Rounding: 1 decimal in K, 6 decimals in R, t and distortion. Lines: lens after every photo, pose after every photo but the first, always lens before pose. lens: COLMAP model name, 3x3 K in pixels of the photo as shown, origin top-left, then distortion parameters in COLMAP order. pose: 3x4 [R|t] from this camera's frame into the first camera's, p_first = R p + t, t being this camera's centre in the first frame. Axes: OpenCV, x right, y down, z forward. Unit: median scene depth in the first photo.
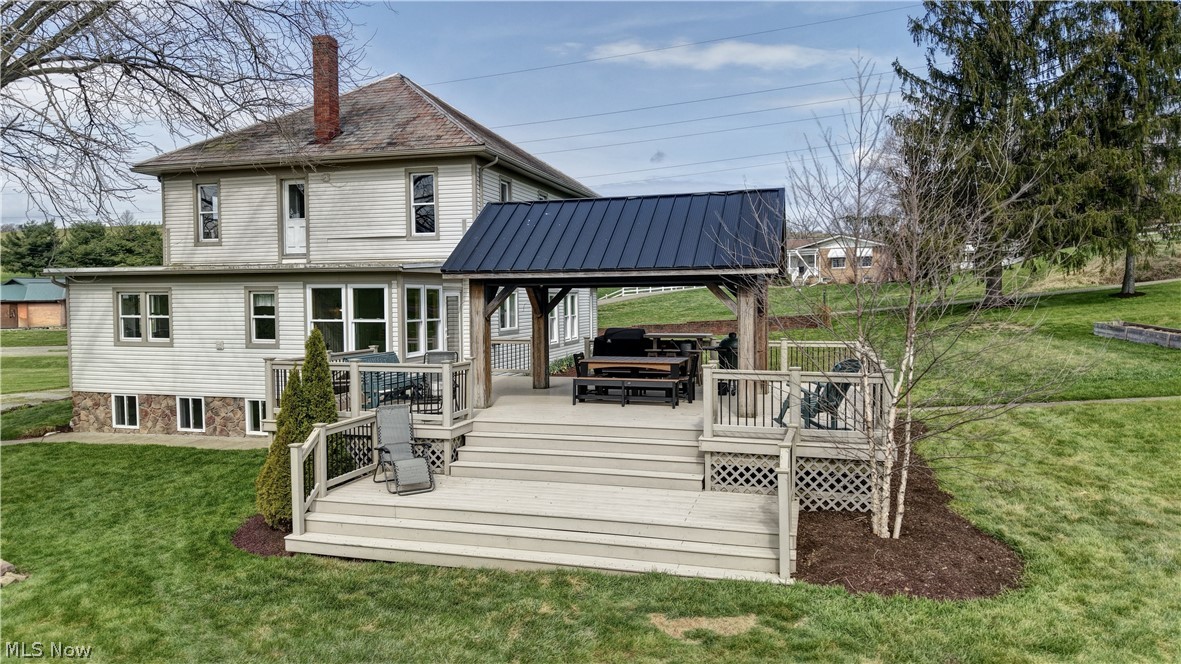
lens RADIAL K [[793.9, 0, 592.8], [0, 793.9, 332.5], [0, 0, 1]] dist [0.020411, -0.008030]
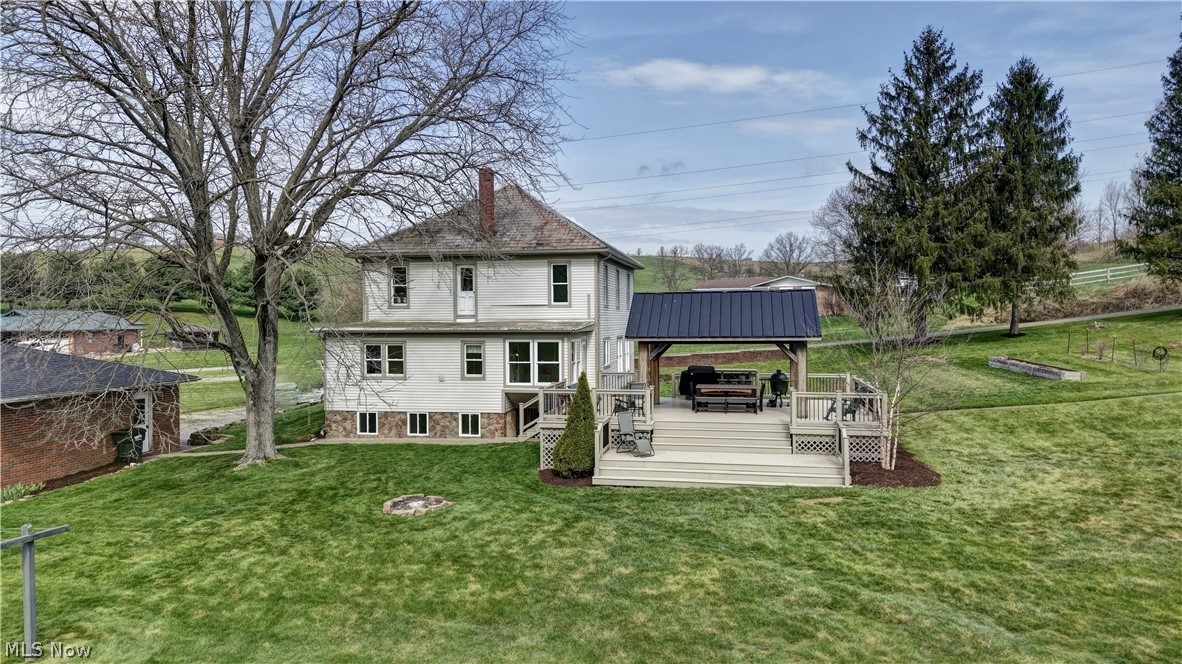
lens RADIAL K [[794.6, 0, 591.9], [0, 794.6, 338.3], [0, 0, 1]] dist [0.020411, -0.008030]
pose [[0.996249, -0.002851, 0.086489, -0.302547], [0.004642, 0.999779, -0.020514, -0.028003], [-0.086412, 0.020839, 0.996042, -0.533296]]
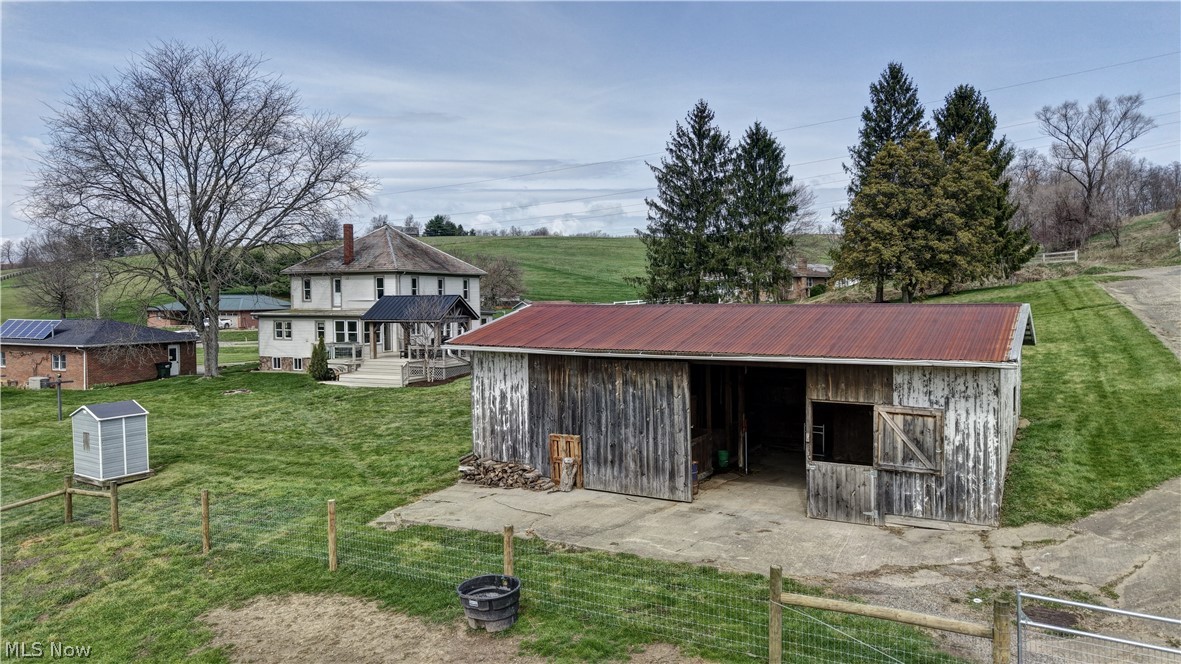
lens RADIAL K [[793.9, 0, 588.4], [0, 793.9, 324.2], [0, 0, 1]] dist [0.020411, -0.008030]
pose [[0.987453, 0.005656, -0.157815, 0.974371], [-0.007513, 0.999909, -0.011175, -0.017091], [0.157737, 0.012220, 0.987406, -1.656500]]
